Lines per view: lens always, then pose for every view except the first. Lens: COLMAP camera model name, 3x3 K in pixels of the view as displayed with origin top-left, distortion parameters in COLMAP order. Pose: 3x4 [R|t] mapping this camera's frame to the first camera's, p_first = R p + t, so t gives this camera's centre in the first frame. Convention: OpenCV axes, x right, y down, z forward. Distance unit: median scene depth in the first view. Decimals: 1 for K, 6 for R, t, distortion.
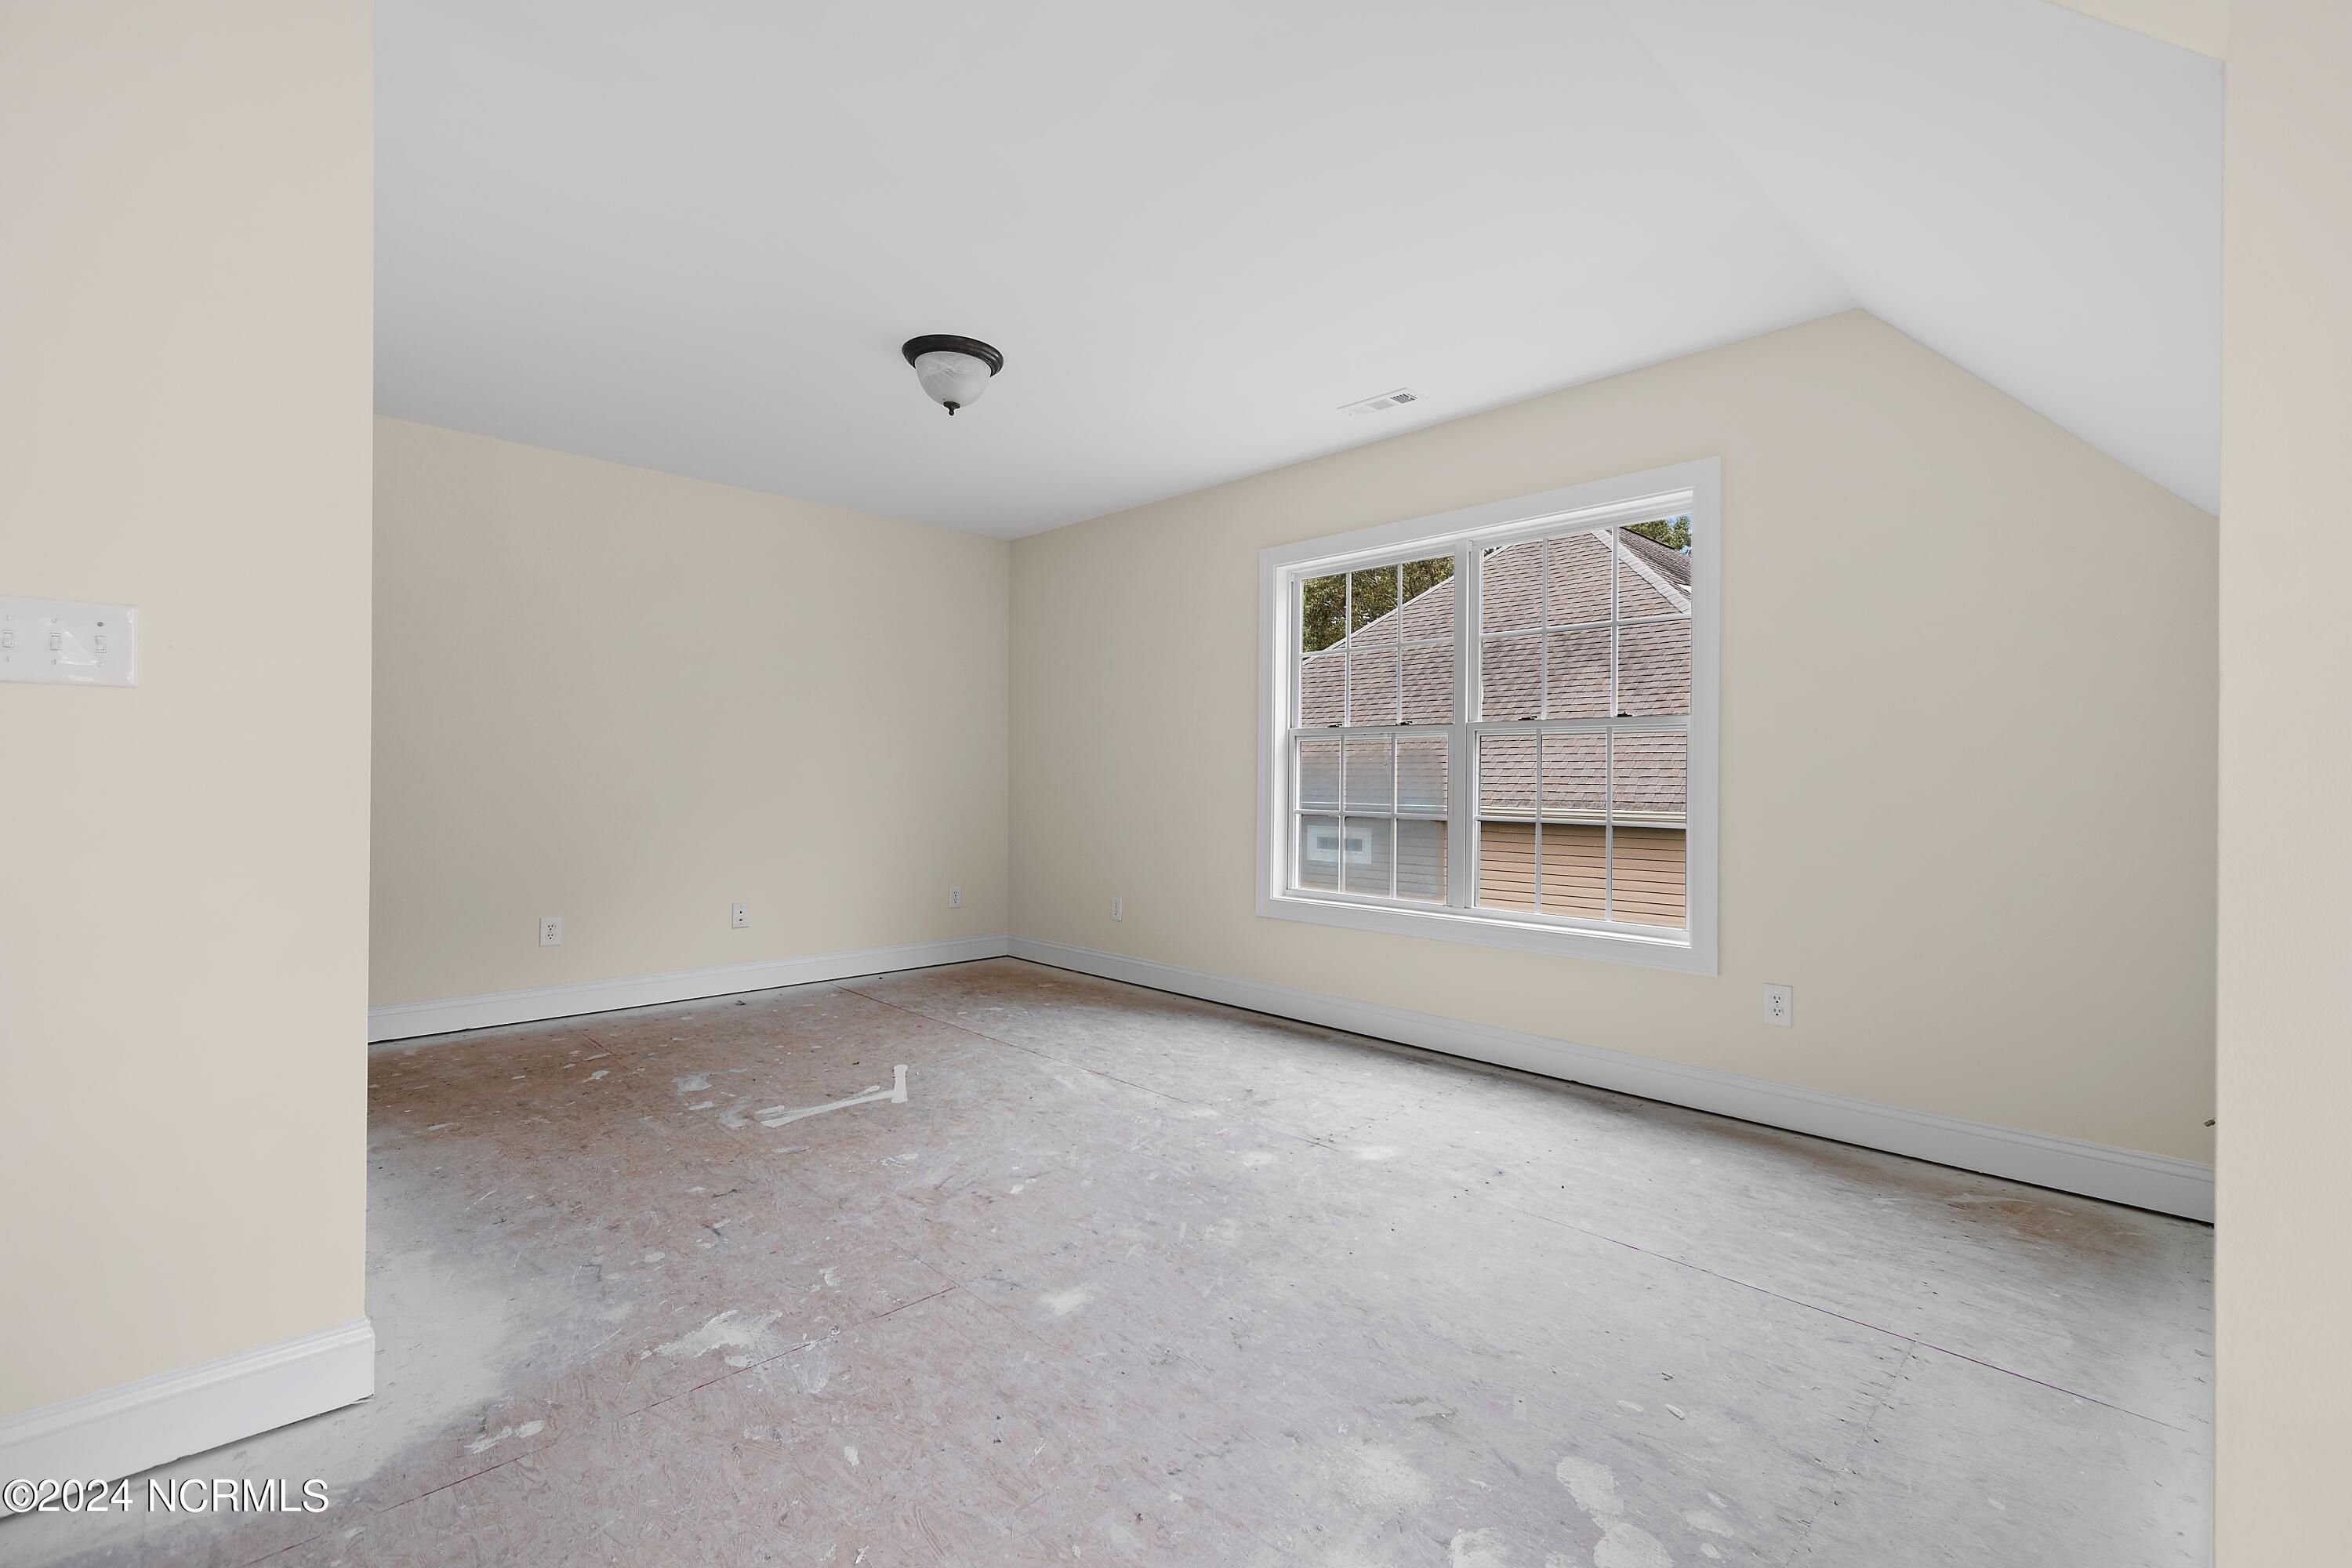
lens RADIAL K [[1035.1, 0, 1196.1], [0, 1035.1, 772.1], [0, 0, 1]] dist [-0.003437, -0.000997]
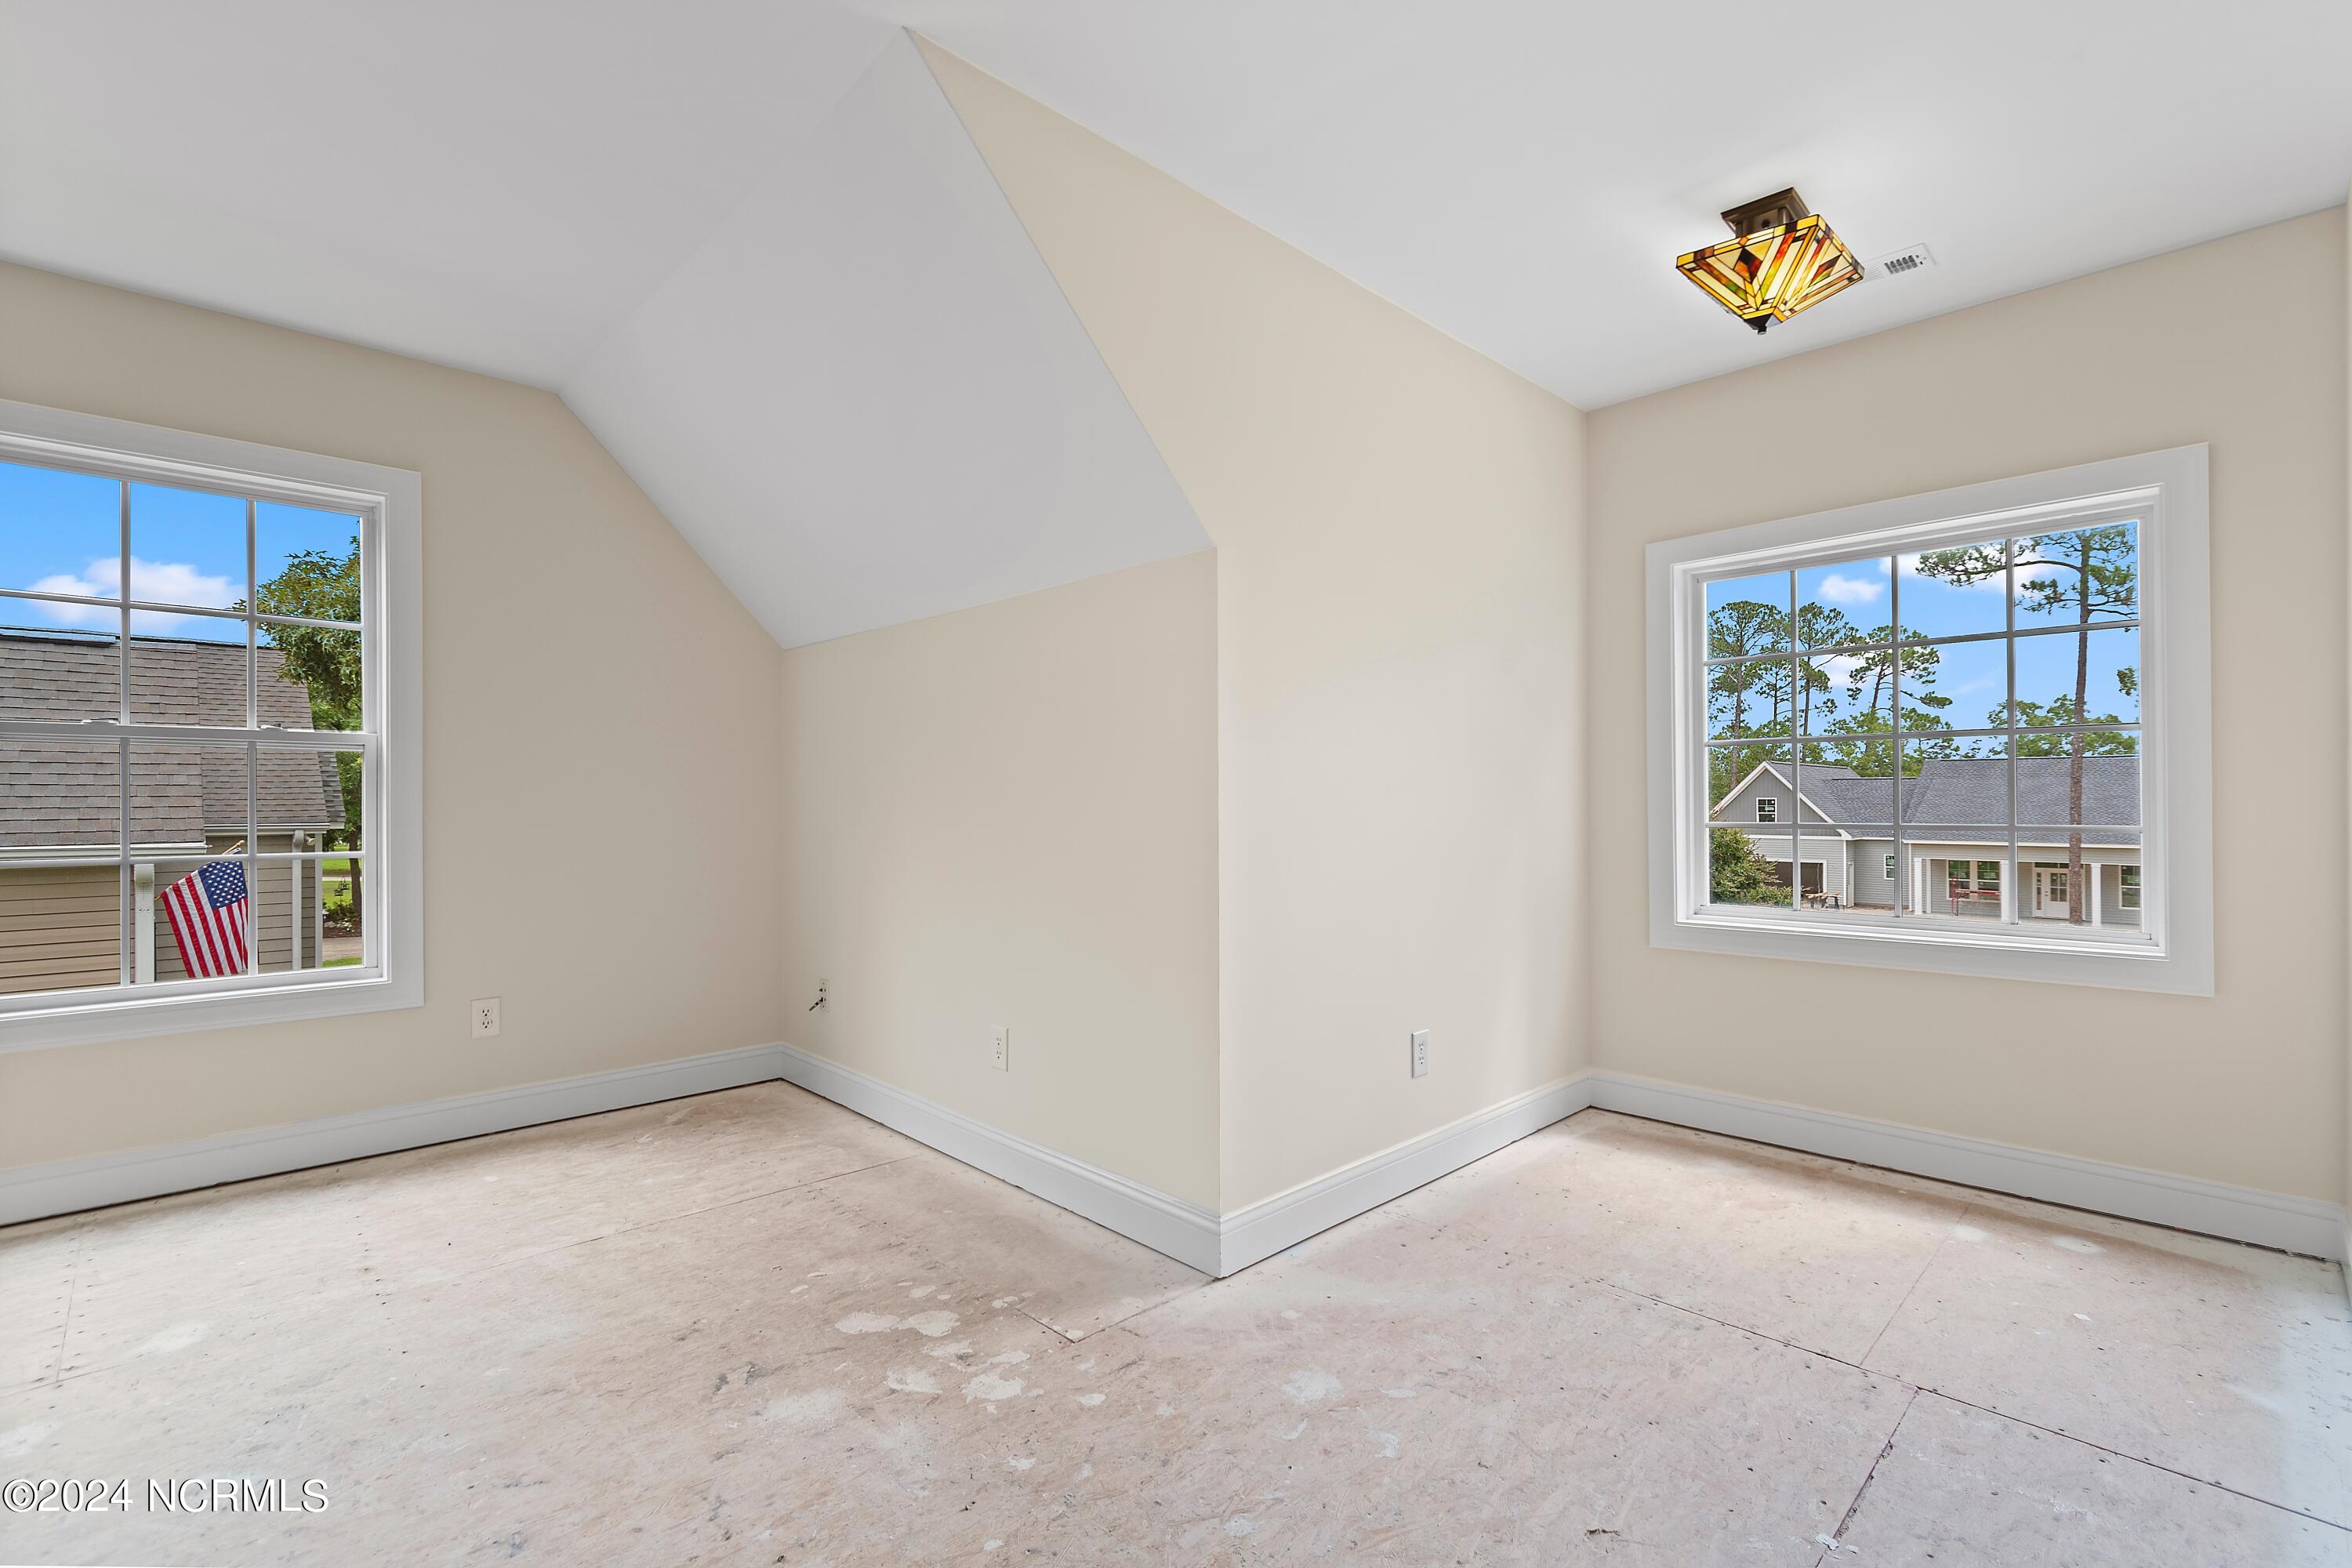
lens RADIAL K [[1035.1, 0, 1176.2], [0, 1035.1, 805.8], [0, 0, 1]] dist [-0.003437, -0.000997]
pose [[0.003837, -0.010524, 0.999937, -0.535714], [-0.000482, 0.999944, 0.010525, -0.001916], [-0.999993, -0.000522, 0.003832, 0.326302]]
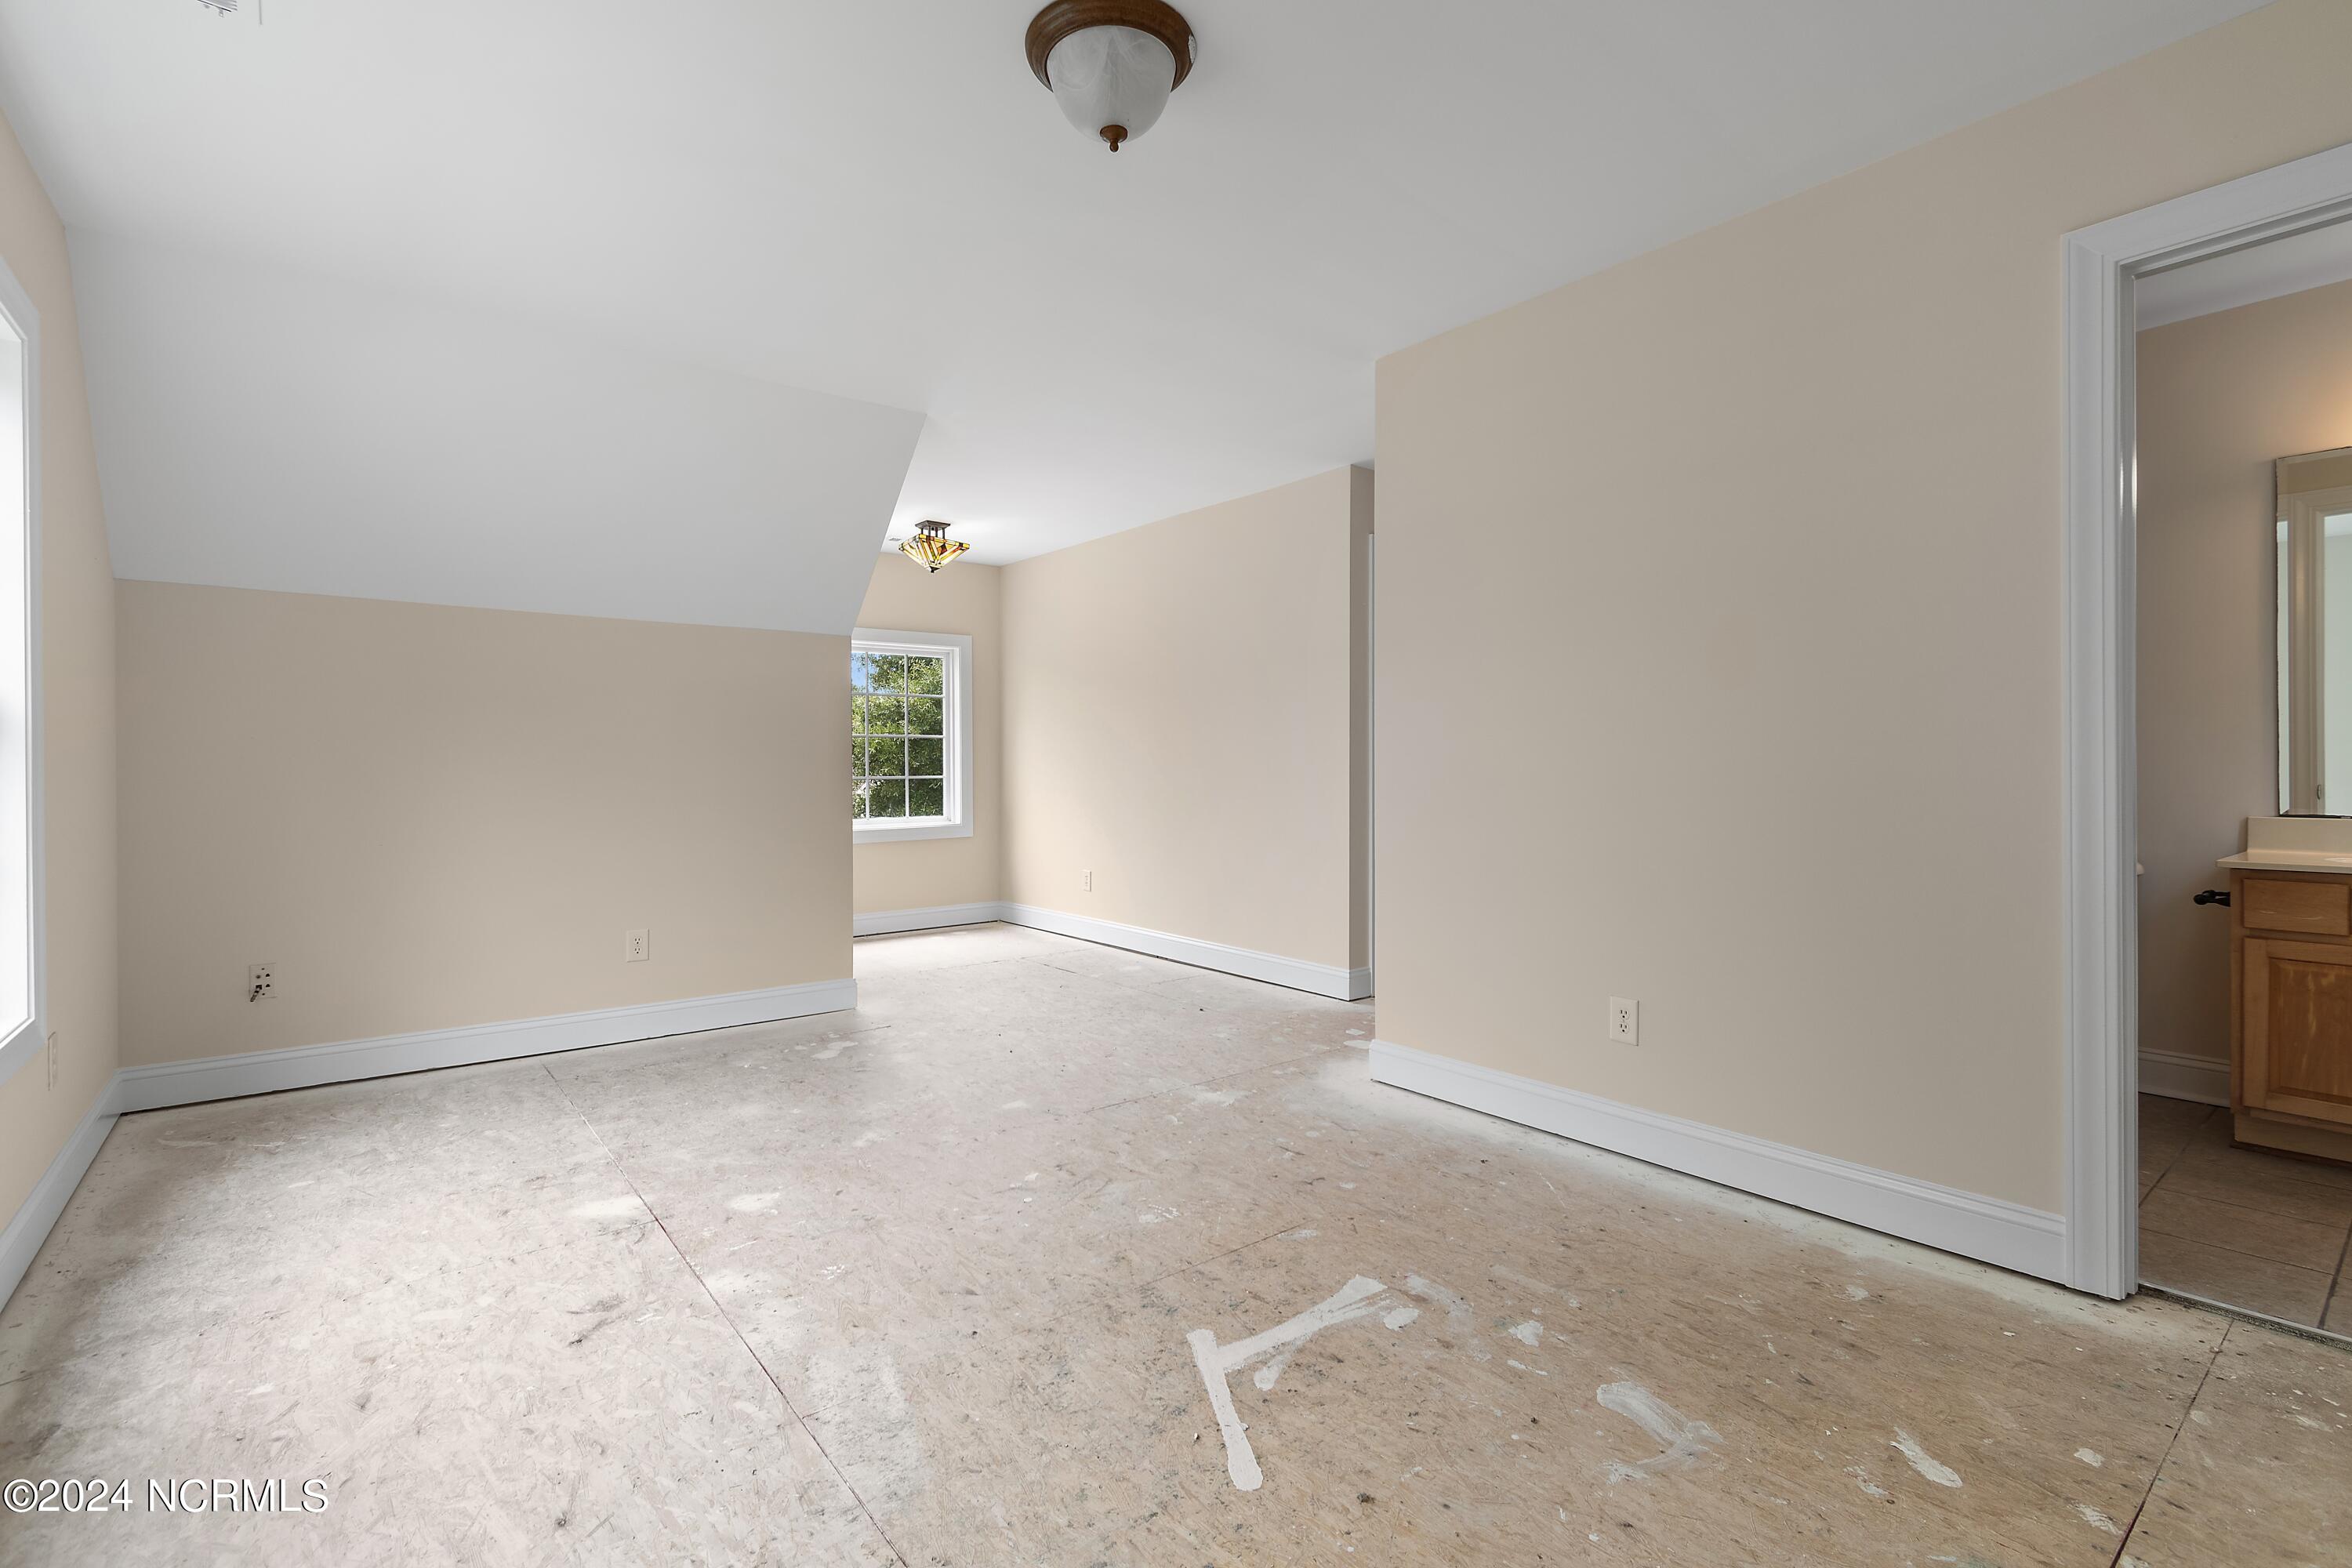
lens RADIAL K [[1035.1, 0, 1170.7], [0, 1035.1, 772.5], [0, 0, 1]] dist [-0.003437, -0.000997]
pose [[-0.992889, -0.003822, 0.118980, -0.396657], [-0.003365, 0.999986, 0.004041, 0.004978], [-0.118994, 0.003611, -0.992888, 1.845391]]
